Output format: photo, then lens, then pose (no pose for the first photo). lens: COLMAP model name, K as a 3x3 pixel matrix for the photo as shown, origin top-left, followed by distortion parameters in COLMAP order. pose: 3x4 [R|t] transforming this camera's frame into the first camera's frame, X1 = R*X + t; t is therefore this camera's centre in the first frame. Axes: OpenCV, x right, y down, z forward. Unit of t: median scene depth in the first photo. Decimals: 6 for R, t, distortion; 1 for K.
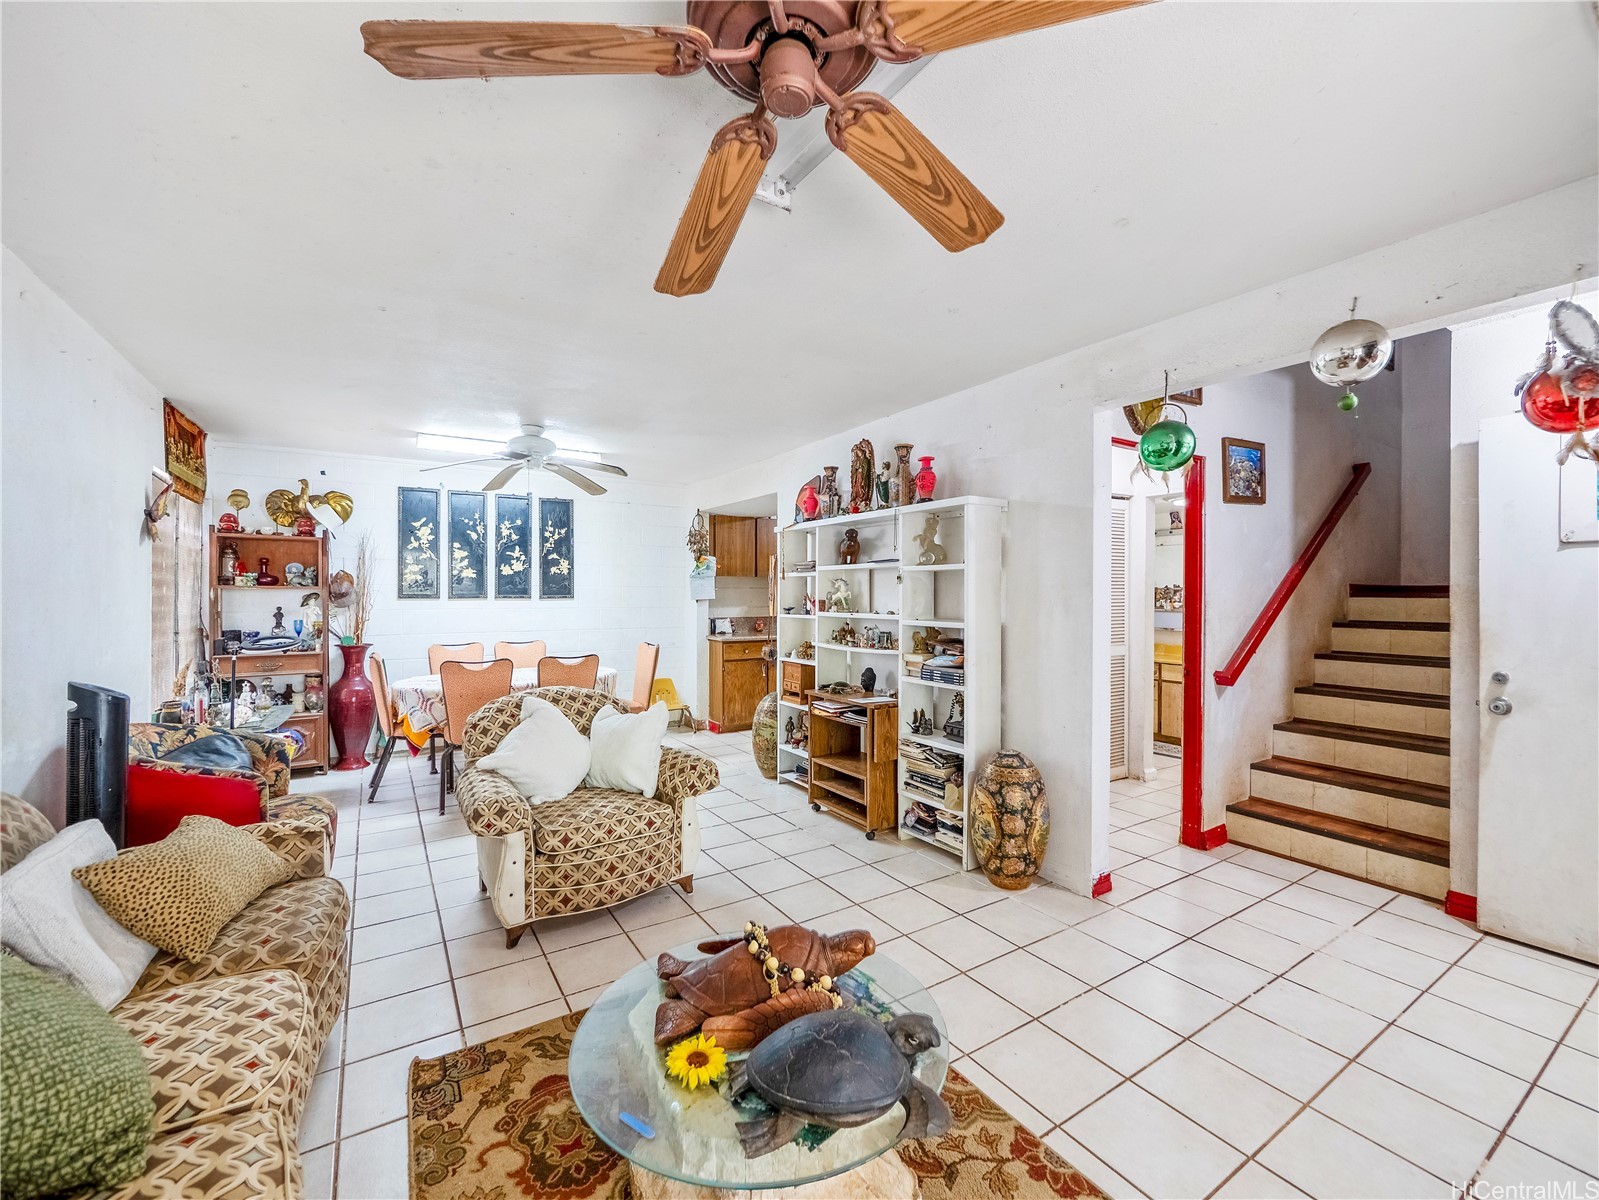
lens RADIAL K [[665.3, 0, 805.6], [0, 665.3, 599.4], [0, 0, 1]] dist [-0.006725, 0.000350]
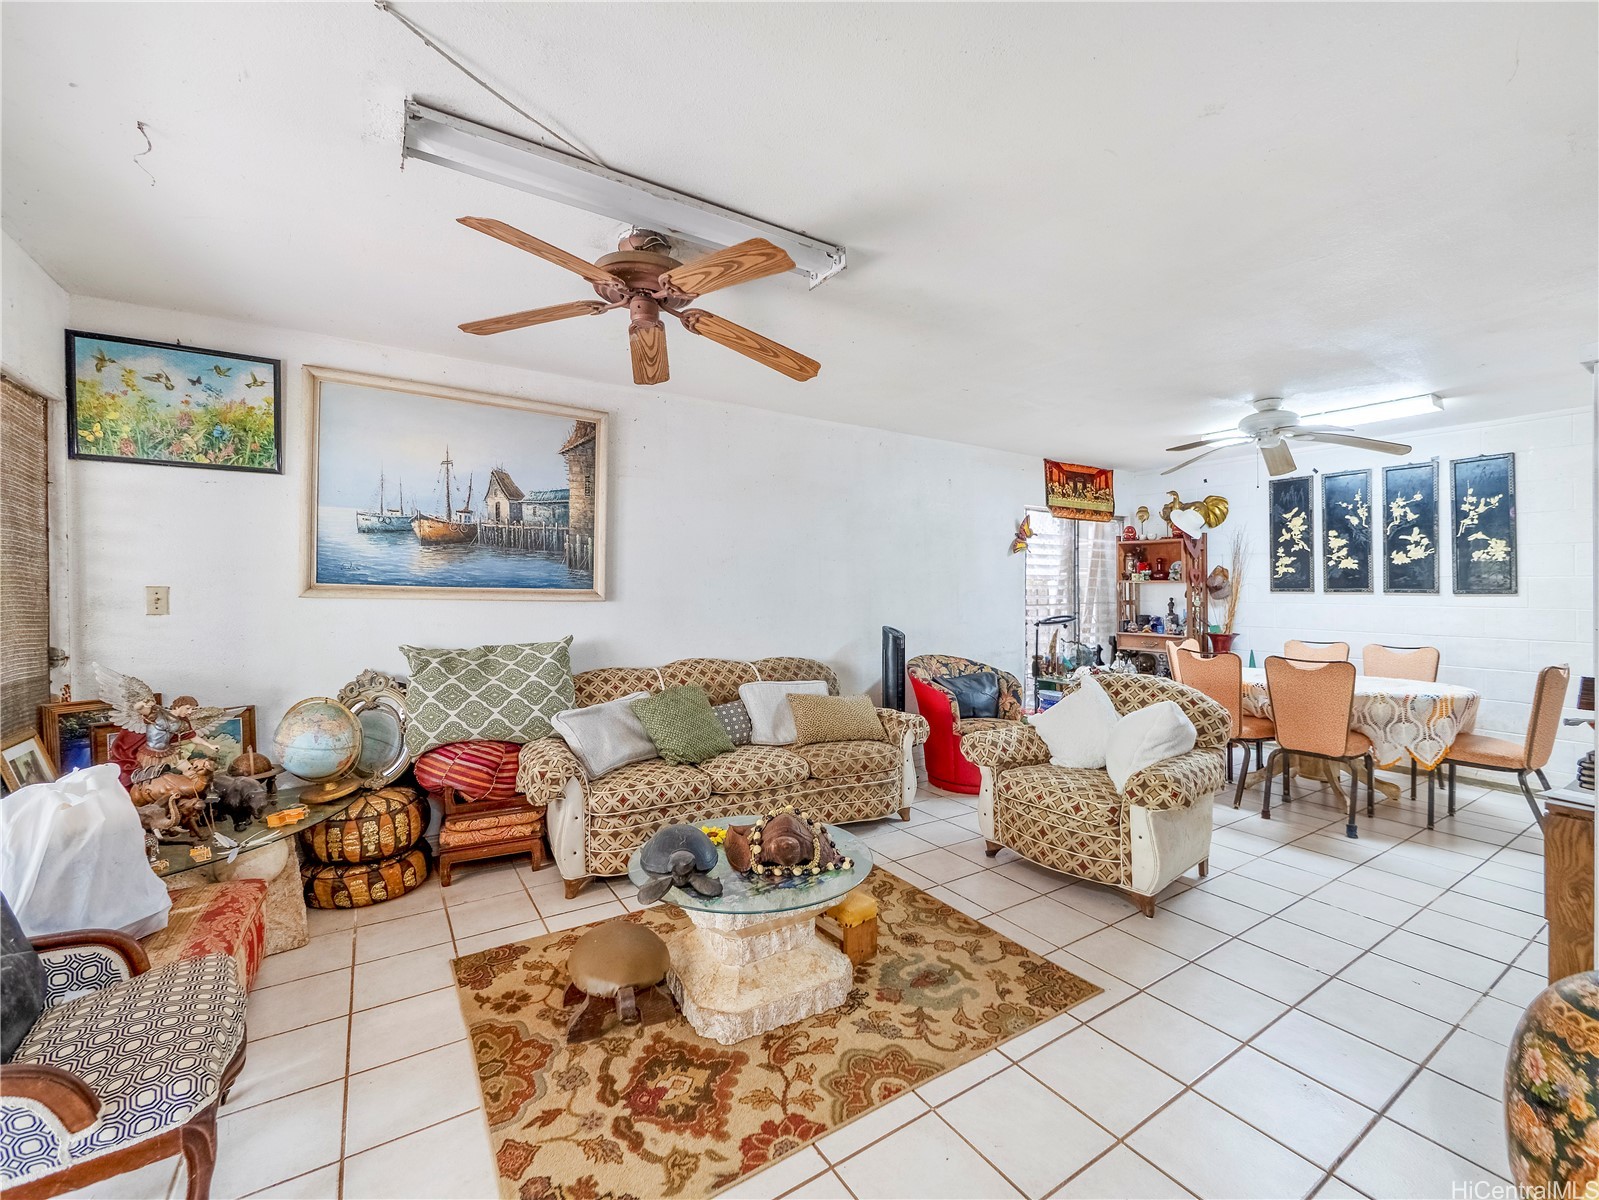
lens RADIAL K [[665.3, 0, 807.1], [0, 665.3, 590.5], [0, 0, 1]] dist [-0.006725, 0.000350]
pose [[0.005778, 0.002582, -0.999980, 0.382967], [-0.014299, 0.999895, 0.002499, 0.004207], [0.999881, 0.014284, 0.005814, 0.286083]]
